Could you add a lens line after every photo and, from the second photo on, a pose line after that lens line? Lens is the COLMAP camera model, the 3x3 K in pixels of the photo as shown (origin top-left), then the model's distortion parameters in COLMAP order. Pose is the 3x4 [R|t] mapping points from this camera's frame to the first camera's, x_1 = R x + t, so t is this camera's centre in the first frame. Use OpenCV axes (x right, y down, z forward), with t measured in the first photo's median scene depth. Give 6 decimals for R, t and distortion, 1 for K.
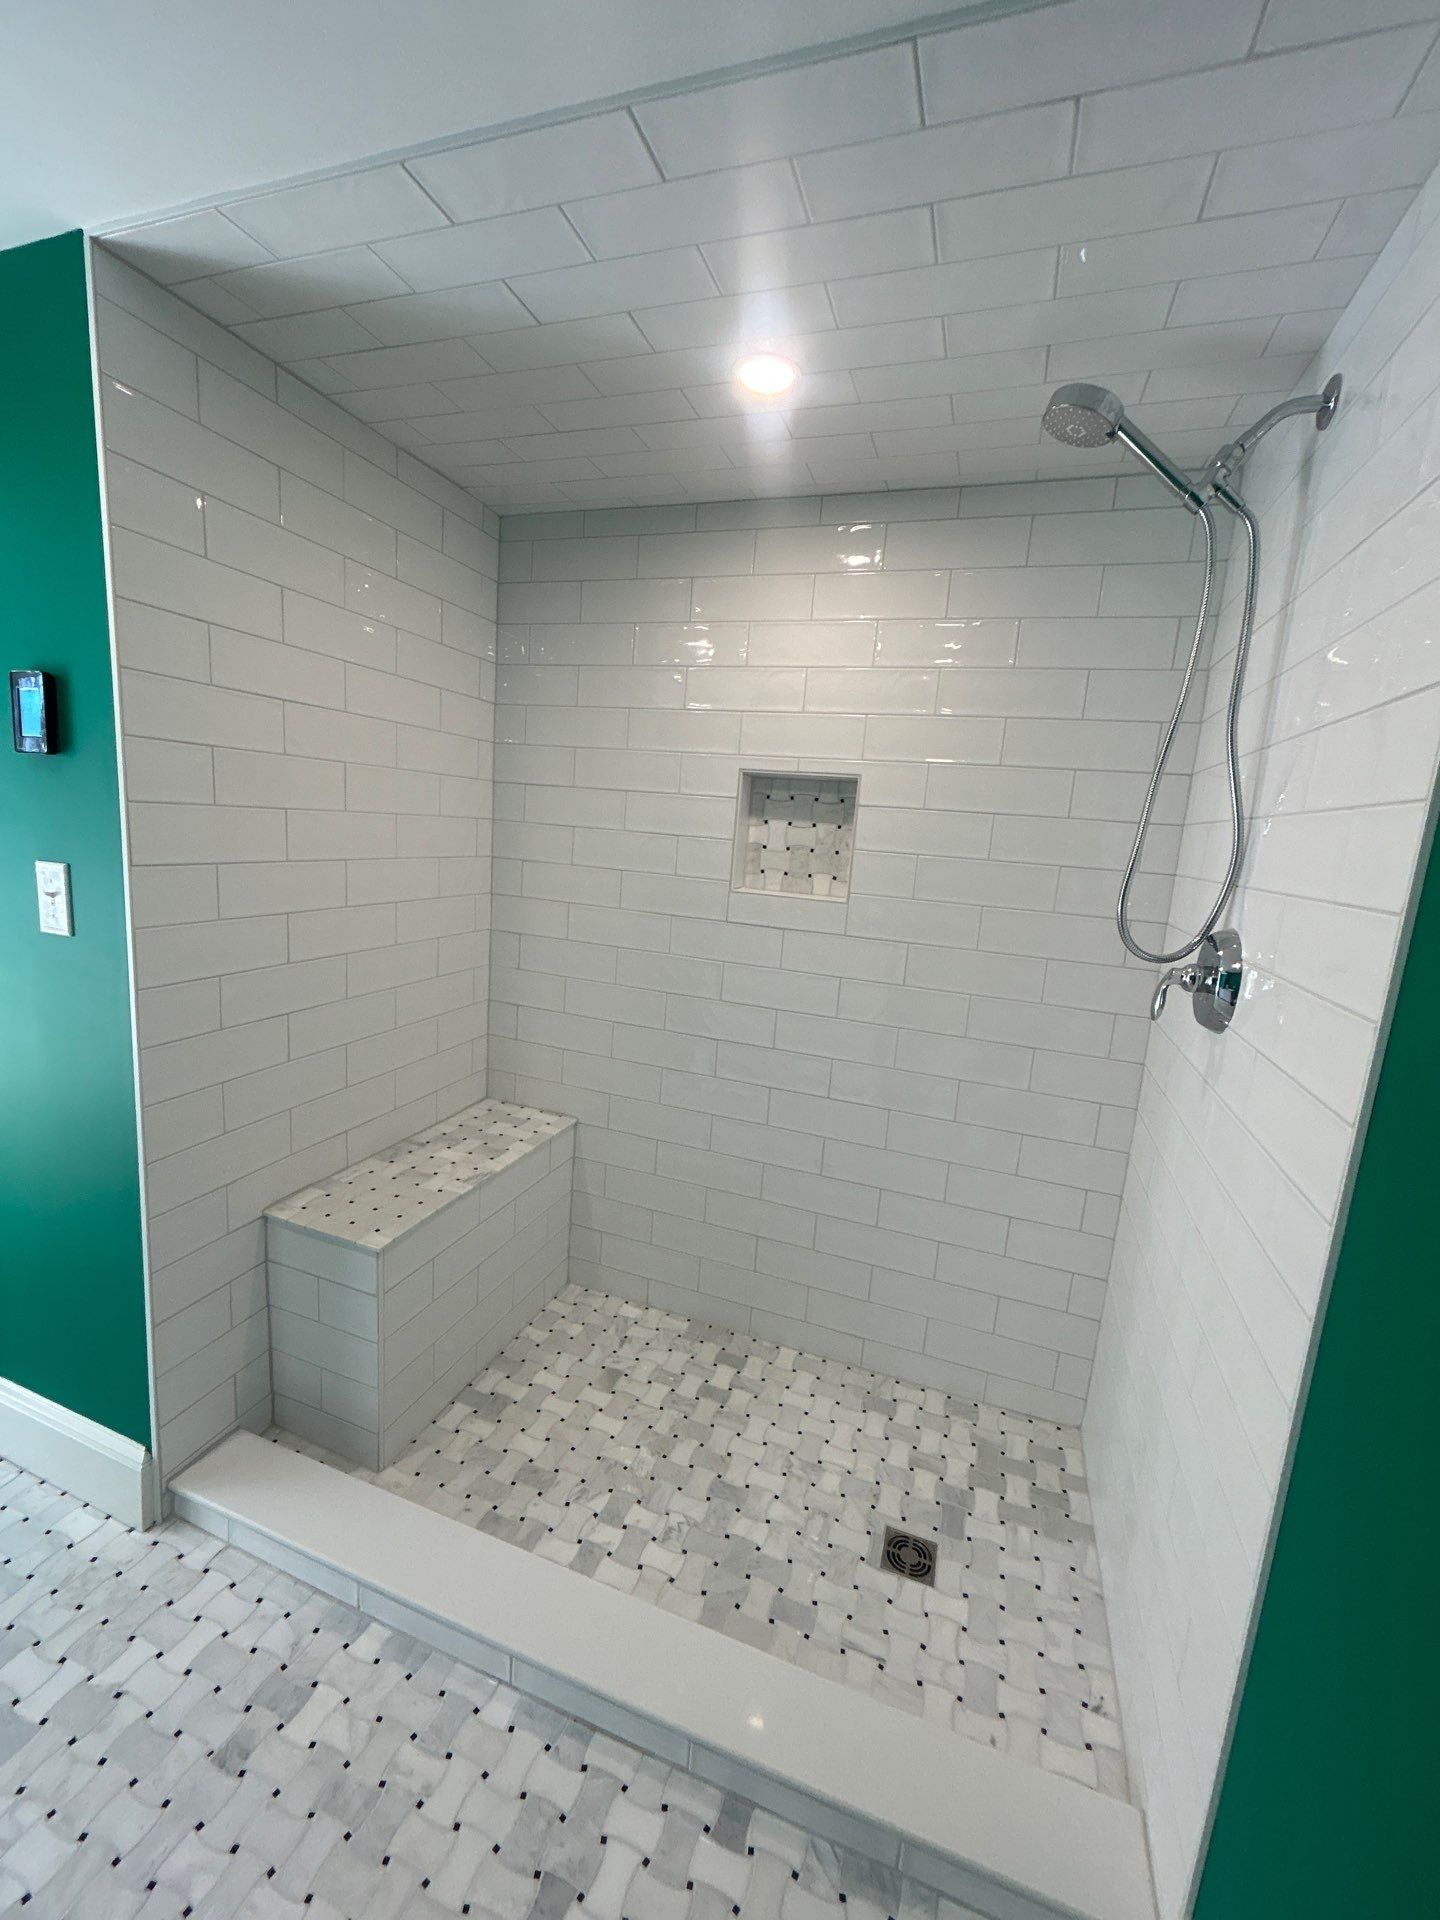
lens RADIAL K [[779.1, 0, 711.7], [0, 779.1, 957.8], [0, 0, 1]] dist [0.000473, -0.000249]
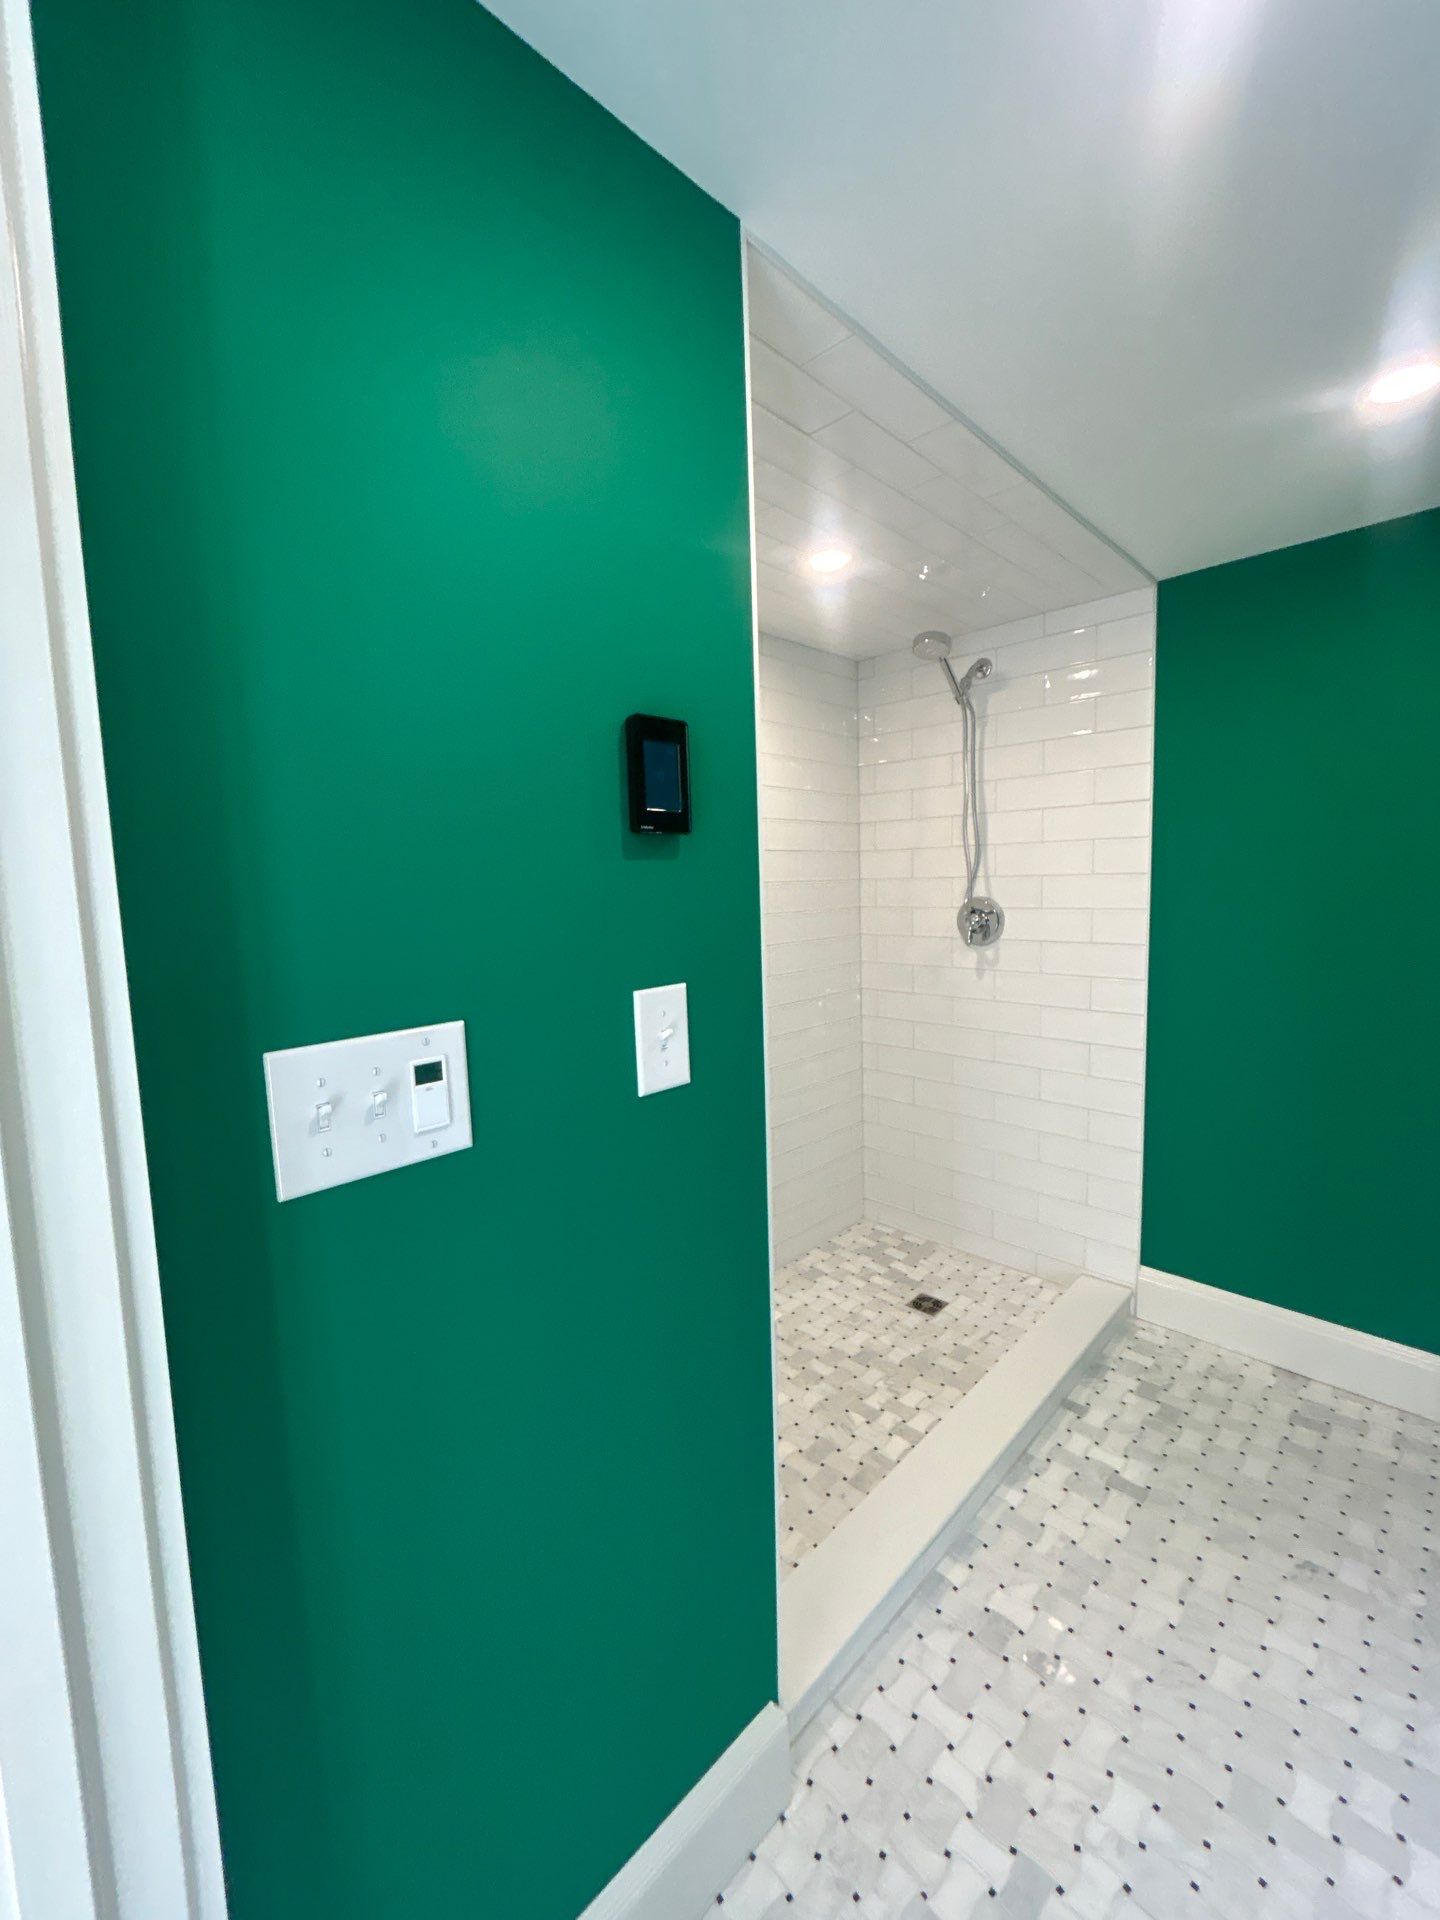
lens RADIAL K [[784.5, 0, 720.0], [0, 784.5, 960.0], [0, 0, 1]] dist [-0.001201, -0.001044]
pose [[0.408019, -0.170248, 0.896959, -1.320826], [0.208432, 0.973884, 0.090035, -0.175916], [-0.888862, 0.150220, 0.432849, 0.592571]]
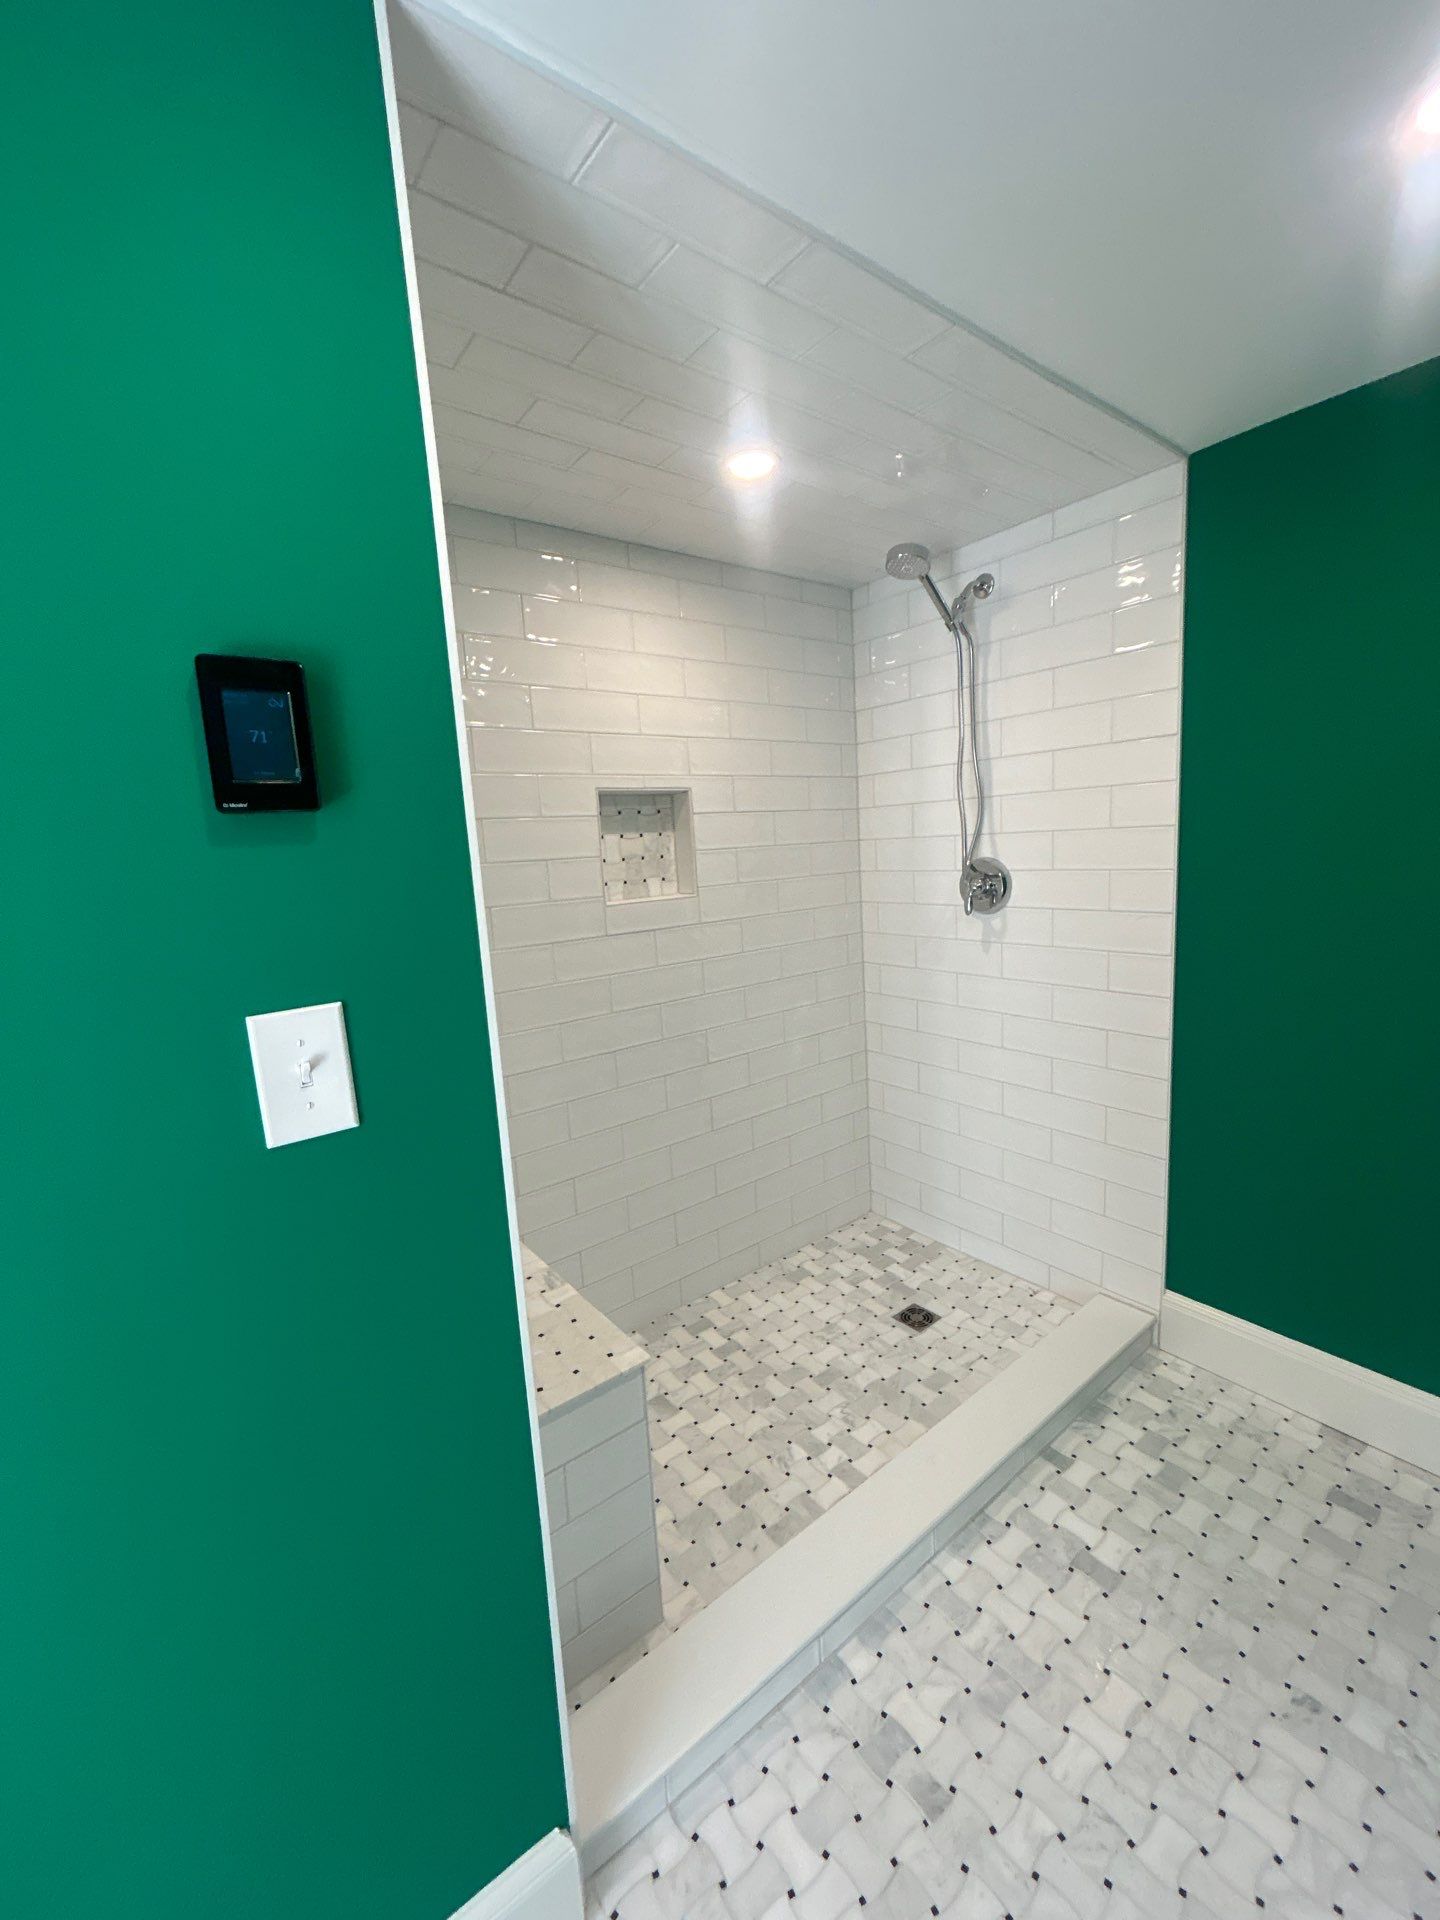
lens RADIAL K [[784.5, 0, 720.0], [0, 784.5, 960.0], [0, 0, 1]] dist [-0.001201, -0.001044]
pose [[0.524429, -0.221595, 0.822113, -1.036087], [0.232781, 0.966069, 0.111905, -0.130880], [-0.819016, 0.132686, 0.558218, 0.412272]]
